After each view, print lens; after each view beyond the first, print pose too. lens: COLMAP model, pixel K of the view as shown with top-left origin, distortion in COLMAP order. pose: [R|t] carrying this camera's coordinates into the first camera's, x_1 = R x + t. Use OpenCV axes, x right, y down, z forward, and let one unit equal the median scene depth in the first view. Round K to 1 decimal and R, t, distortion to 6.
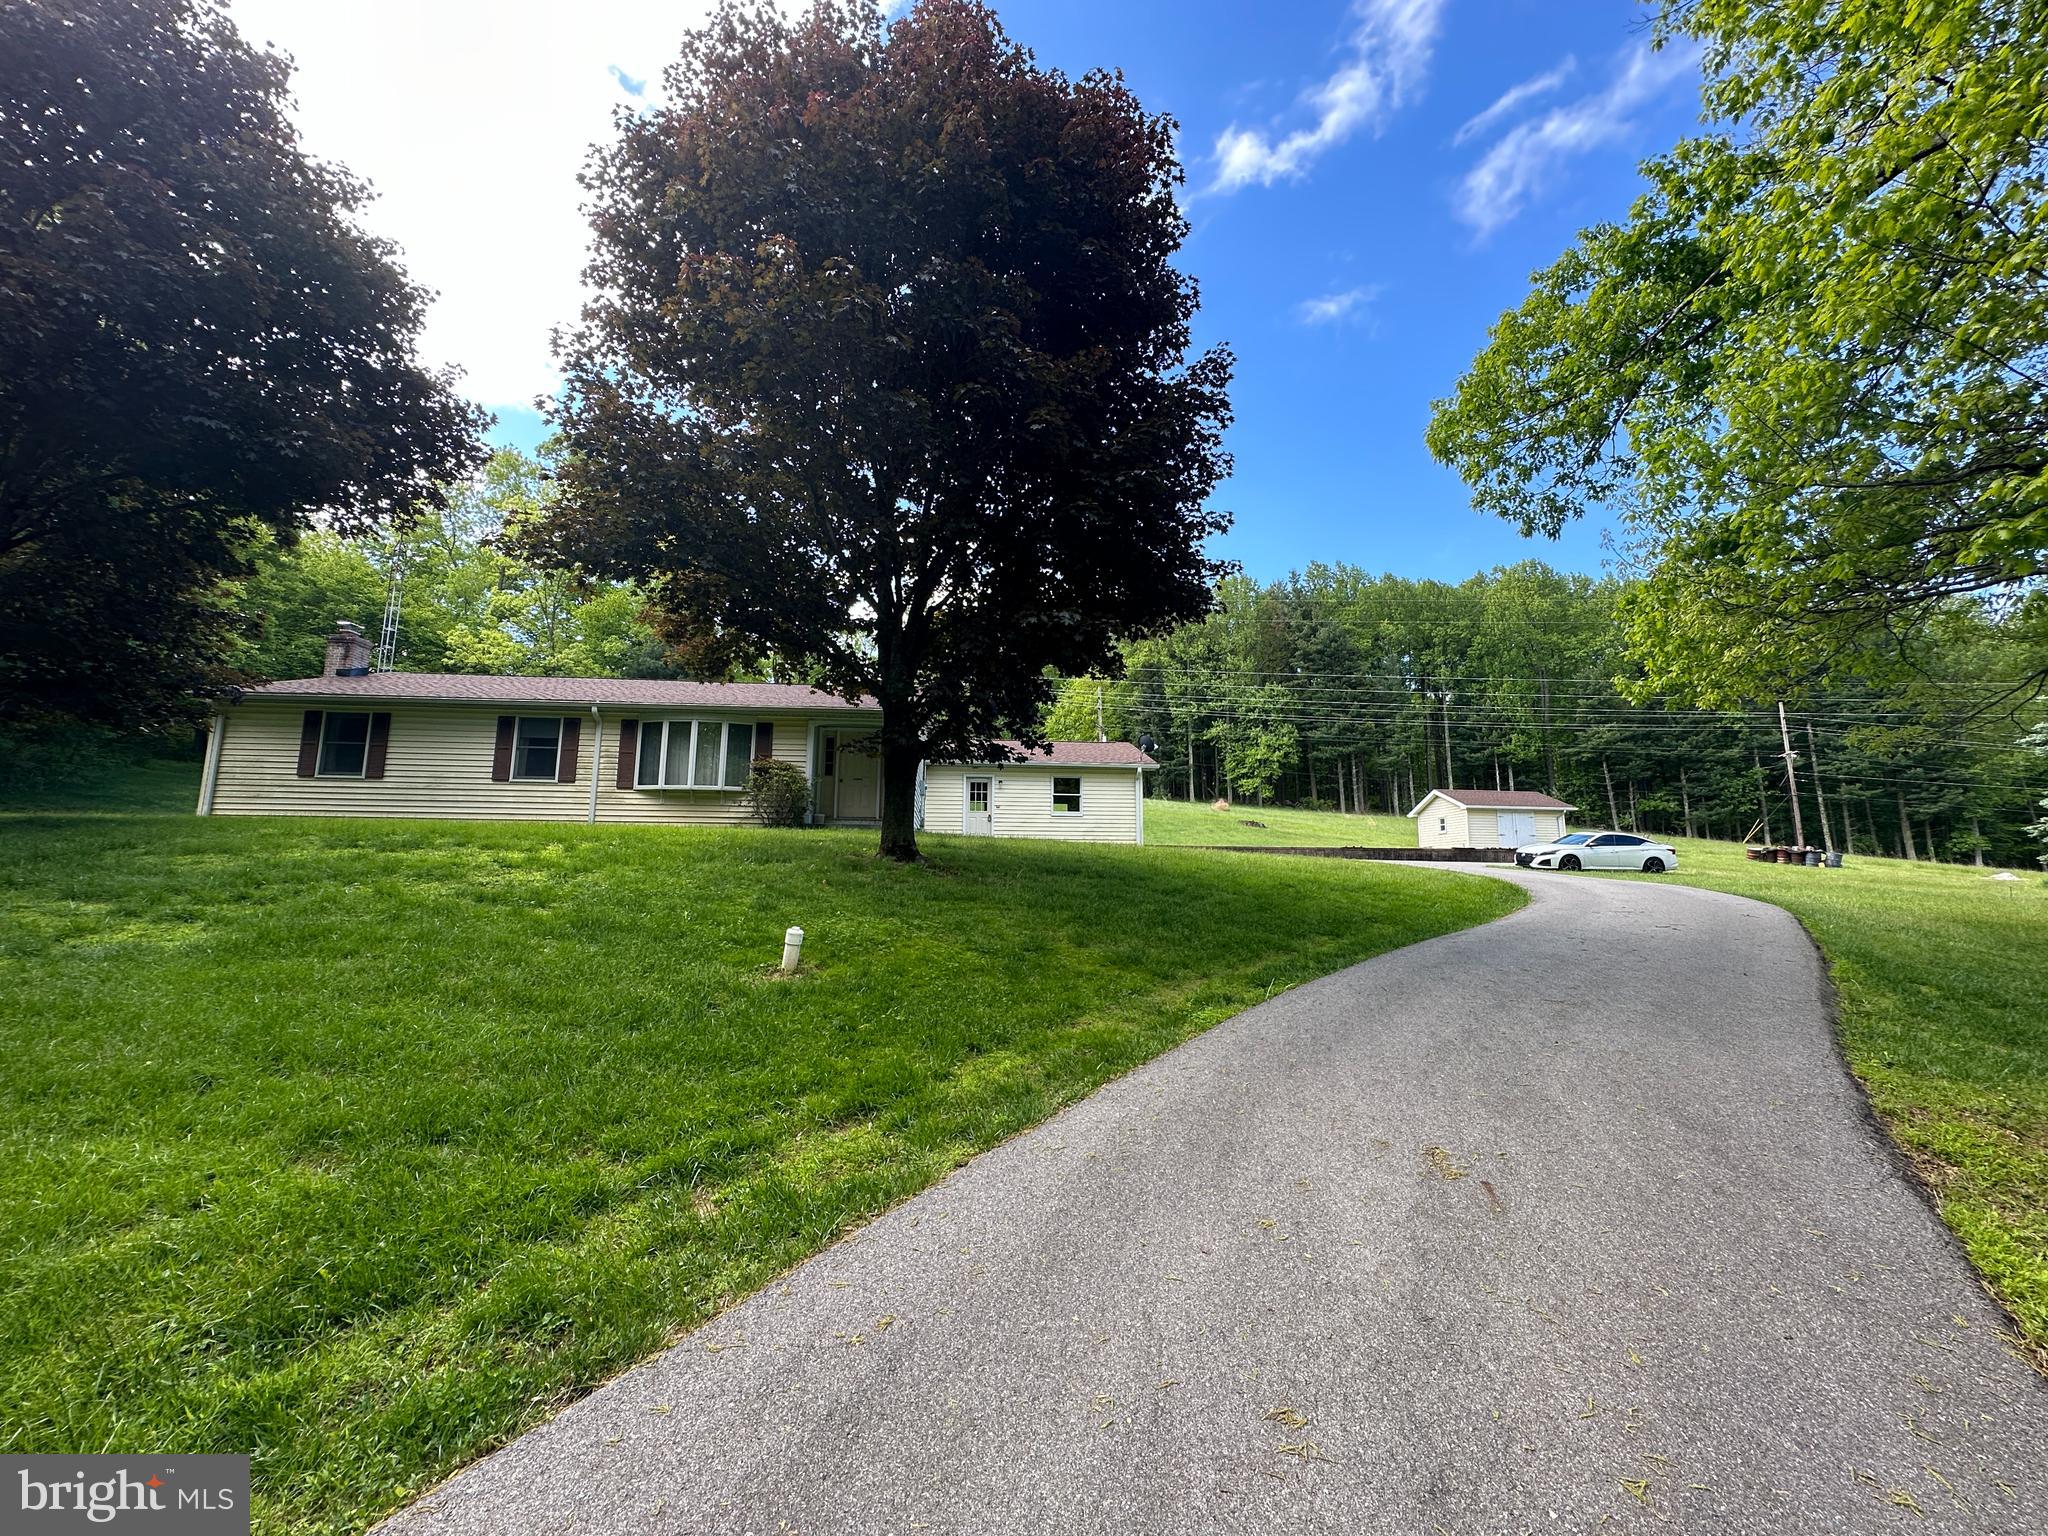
lens RADIAL K [[808.0, 0, 1024.0], [0, 808.0, 769.5], [0, 0, 1]] dist [-0.004657, 0.001573]
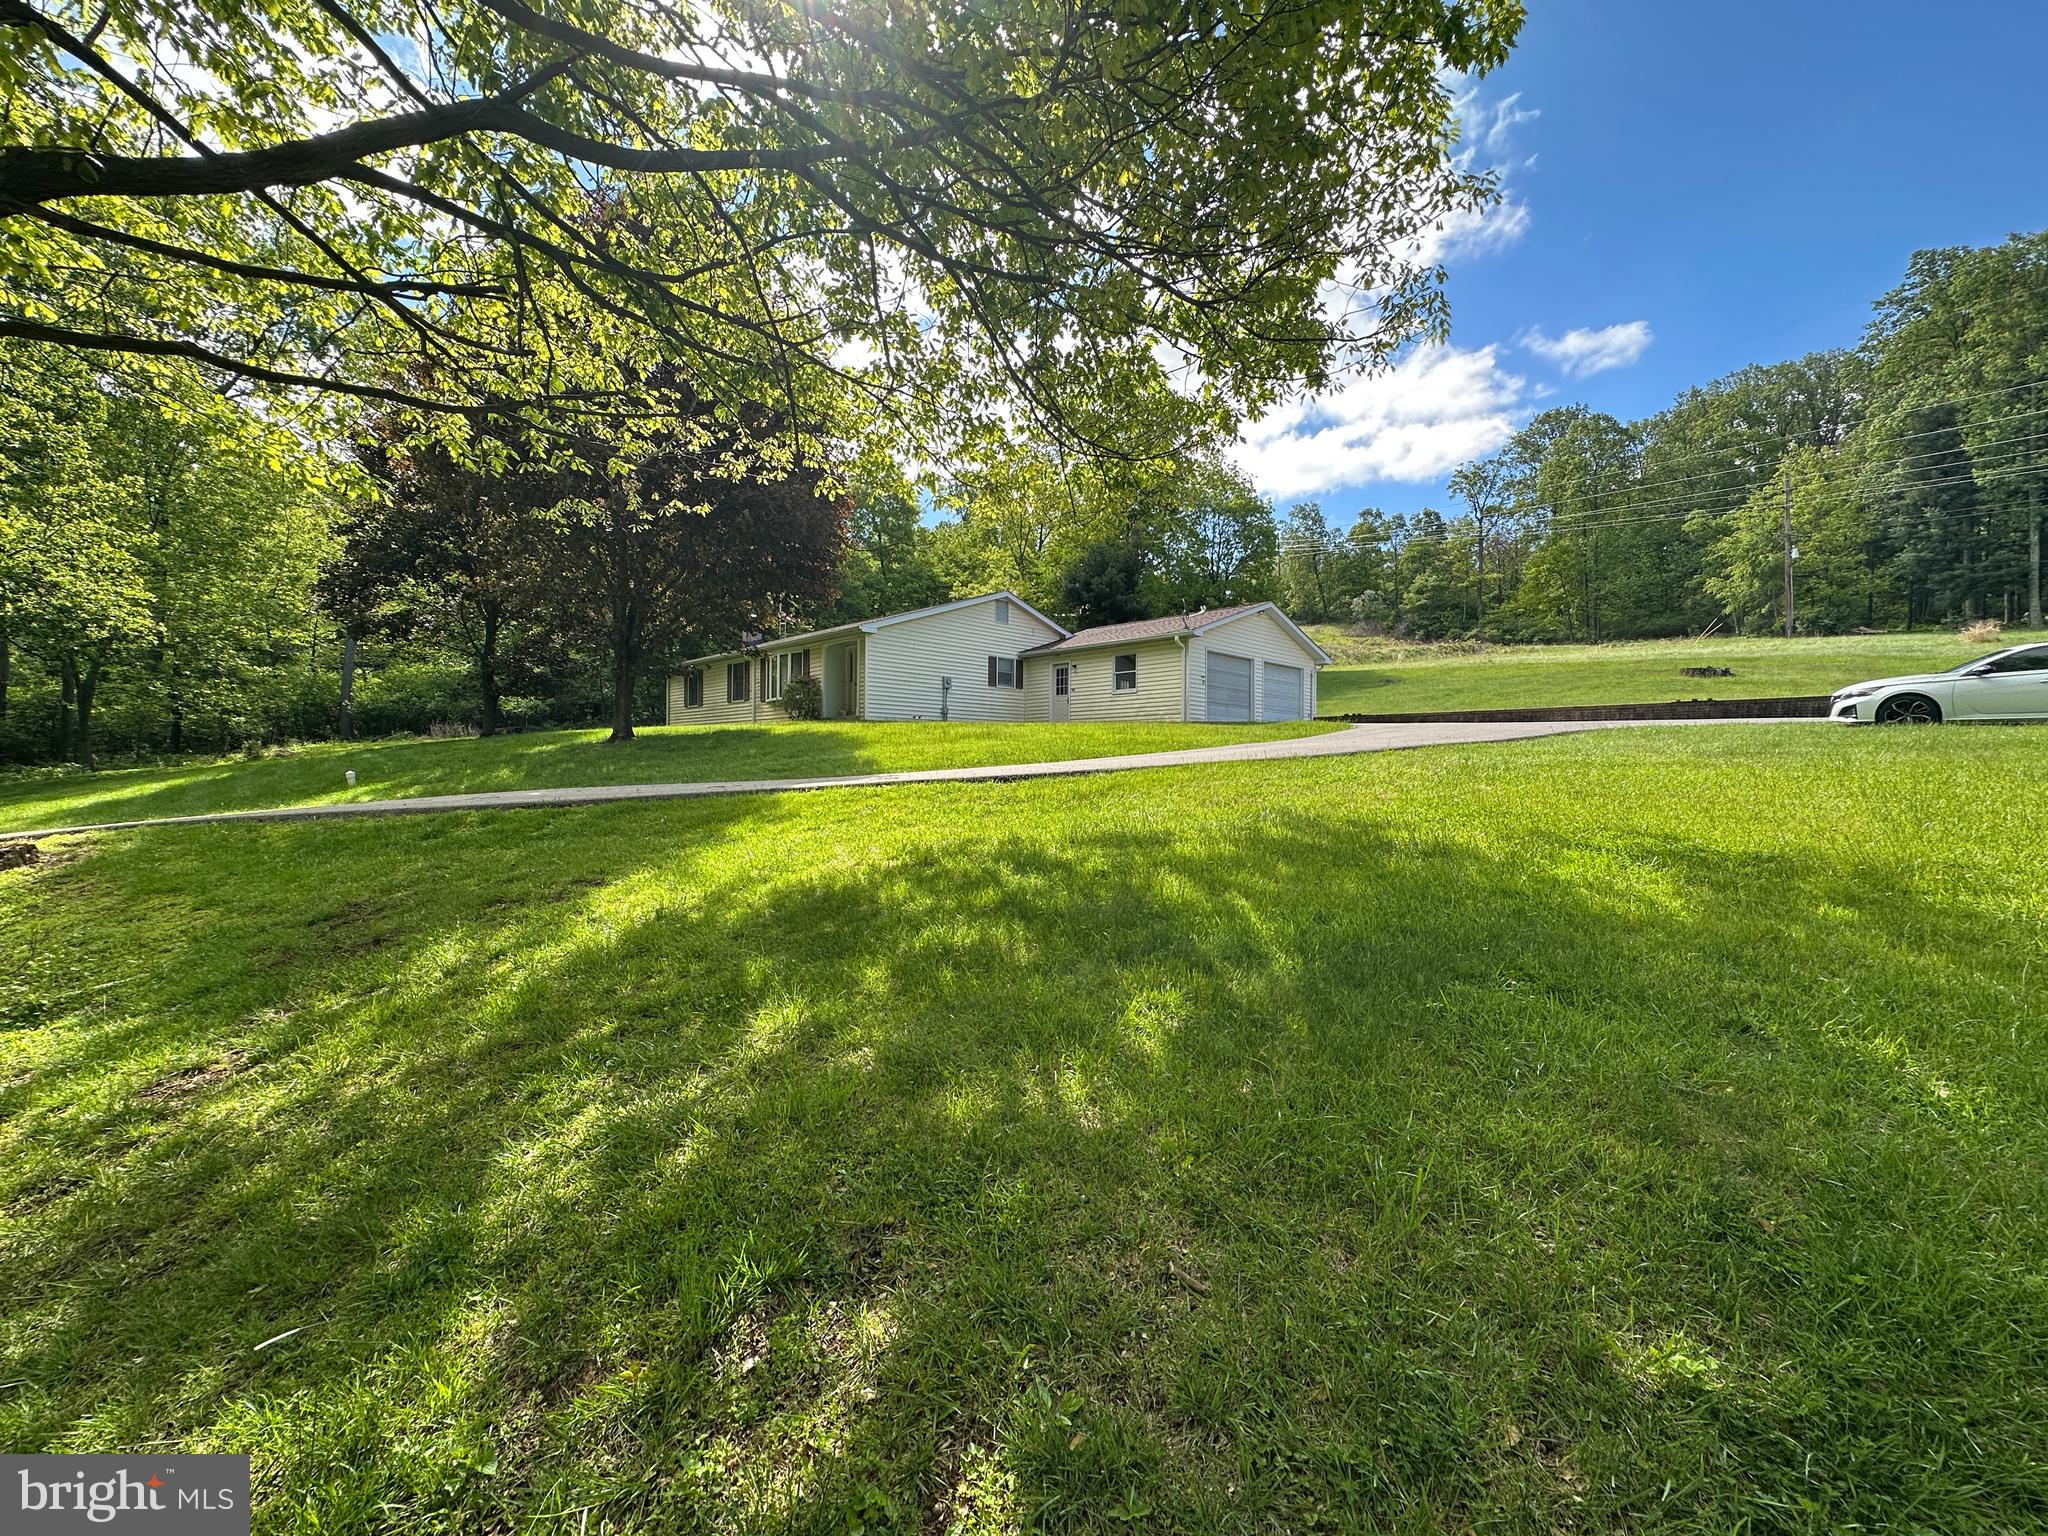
lens RADIAL K [[808.0, 0, 1028.6], [0, 808.0, 755.0], [0, 0, 1]] dist [-0.004657, 0.001573]
pose [[0.641795, -0.015086, -0.766728, 0.444385], [0.106853, 0.991813, 0.069927, 0.030429], [0.759395, -0.126806, 0.638153, 0.155809]]
